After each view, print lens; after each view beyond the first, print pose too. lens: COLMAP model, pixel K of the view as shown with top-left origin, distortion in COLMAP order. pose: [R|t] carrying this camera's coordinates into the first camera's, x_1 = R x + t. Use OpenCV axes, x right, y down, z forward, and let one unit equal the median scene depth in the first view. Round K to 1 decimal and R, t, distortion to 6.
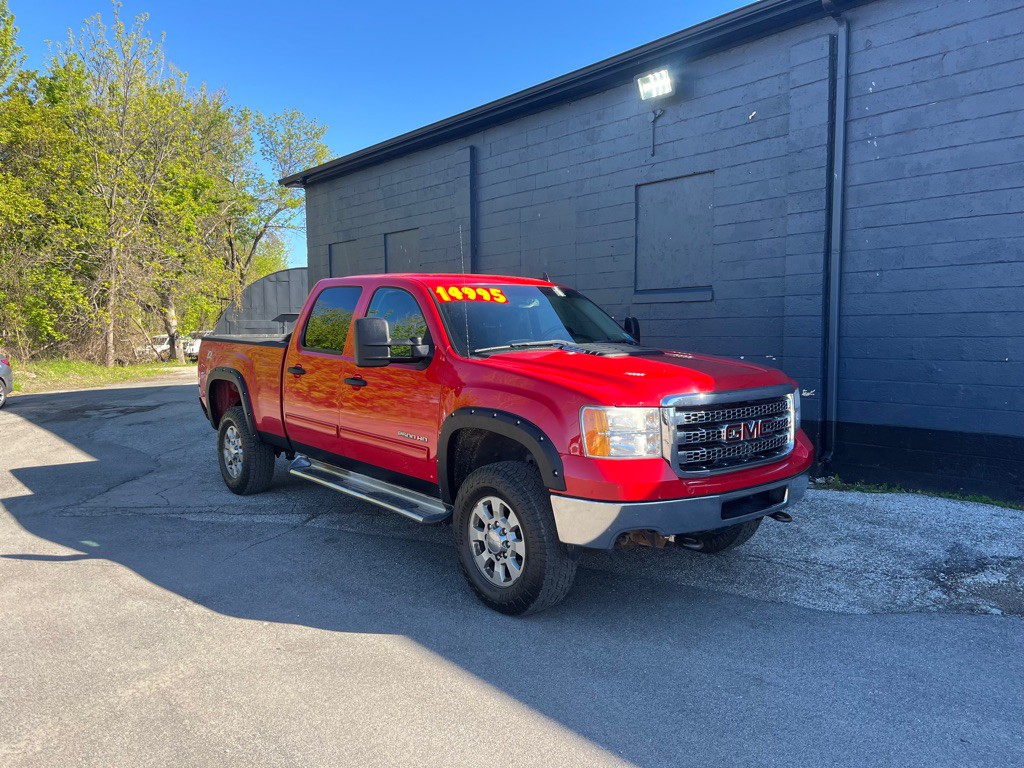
lens RADIAL K [[767.2, 0, 514.7], [0, 767.2, 395.8], [0, 0, 1]] dist [0.050071, -0.068425]
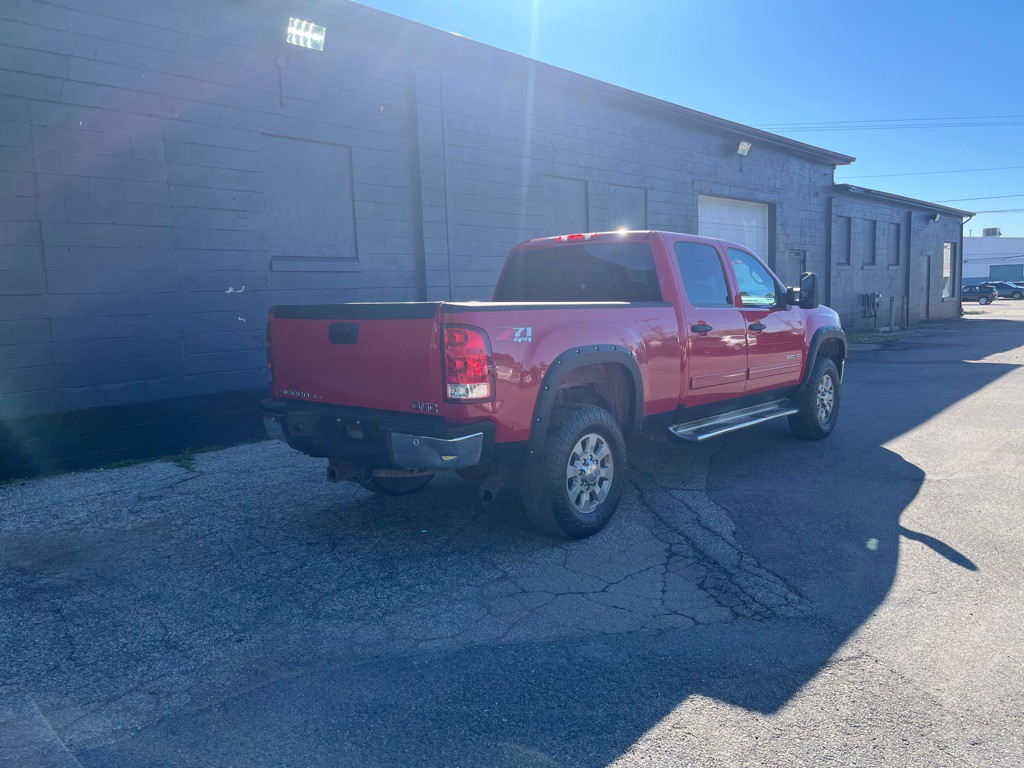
lens RADIAL K [[767.2, 0, 514.7], [0, 767.2, 395.8], [0, 0, 1]] dist [0.050071, -0.068425]
pose [[-0.147790, -0.118480, 0.981896, -0.843551], [0.118939, 0.983464, 0.136572, -0.076485], [-0.981841, 0.136969, -0.131254, 0.967981]]
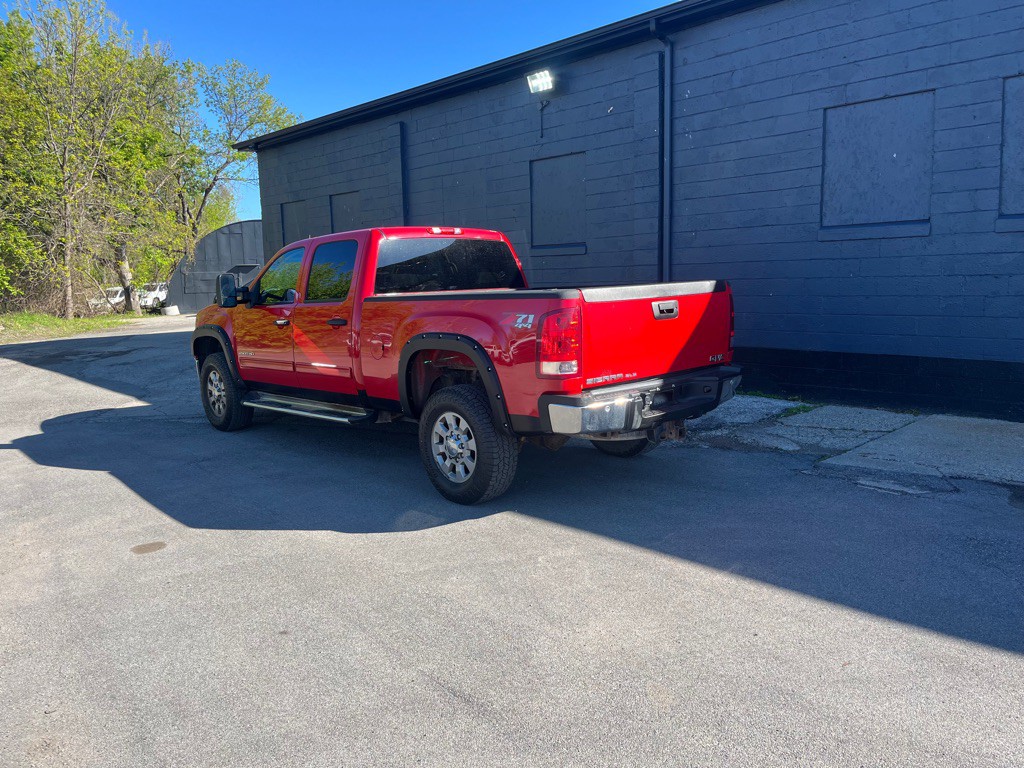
lens RADIAL K [[772.4, 0, 526.6], [0, 772.4, 383.3], [0, 0, 1]] dist [0.058813, -0.080492]
pose [[0.997648, -0.023541, 0.064383, 0.068711], [0.020259, 0.998485, 0.051161, 0.025260], [-0.065490, -0.049736, 0.996613, -0.302526]]
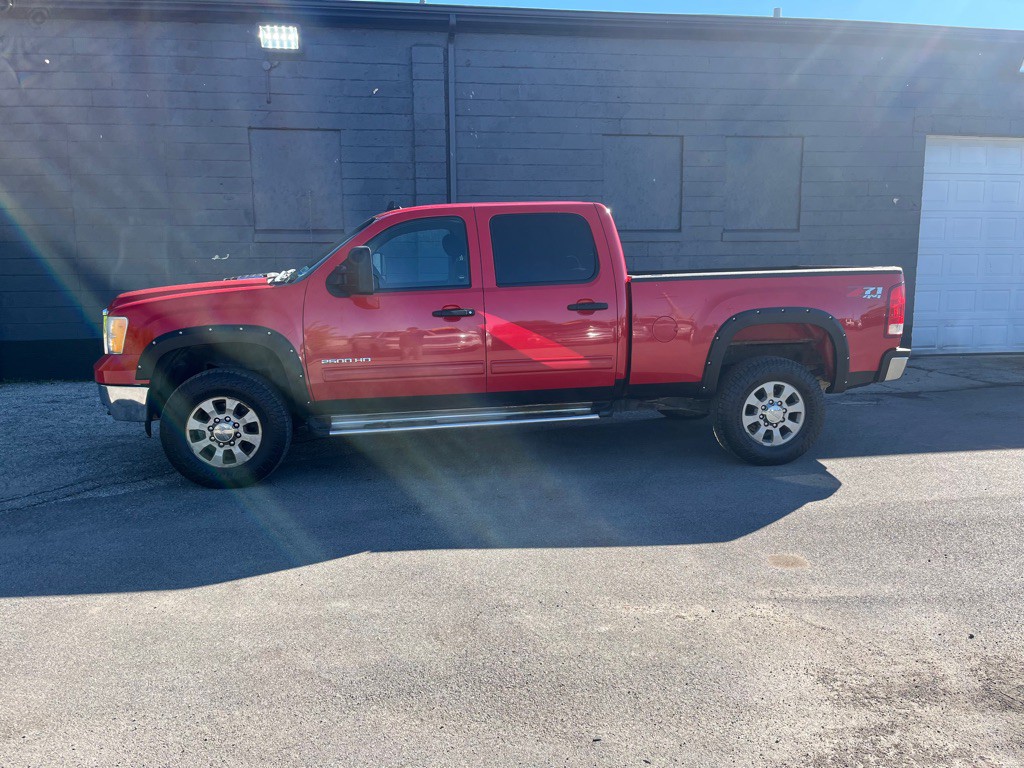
lens RADIAL K [[767.2, 0, 514.7], [0, 767.2, 395.8], [0, 0, 1]] dist [0.050071, -0.068425]
pose [[0.527402, -0.131634, 0.839356, -0.639195], [0.076126, 0.991273, 0.107626, 0.001872], [-0.846198, 0.007134, 0.532820, 0.155157]]
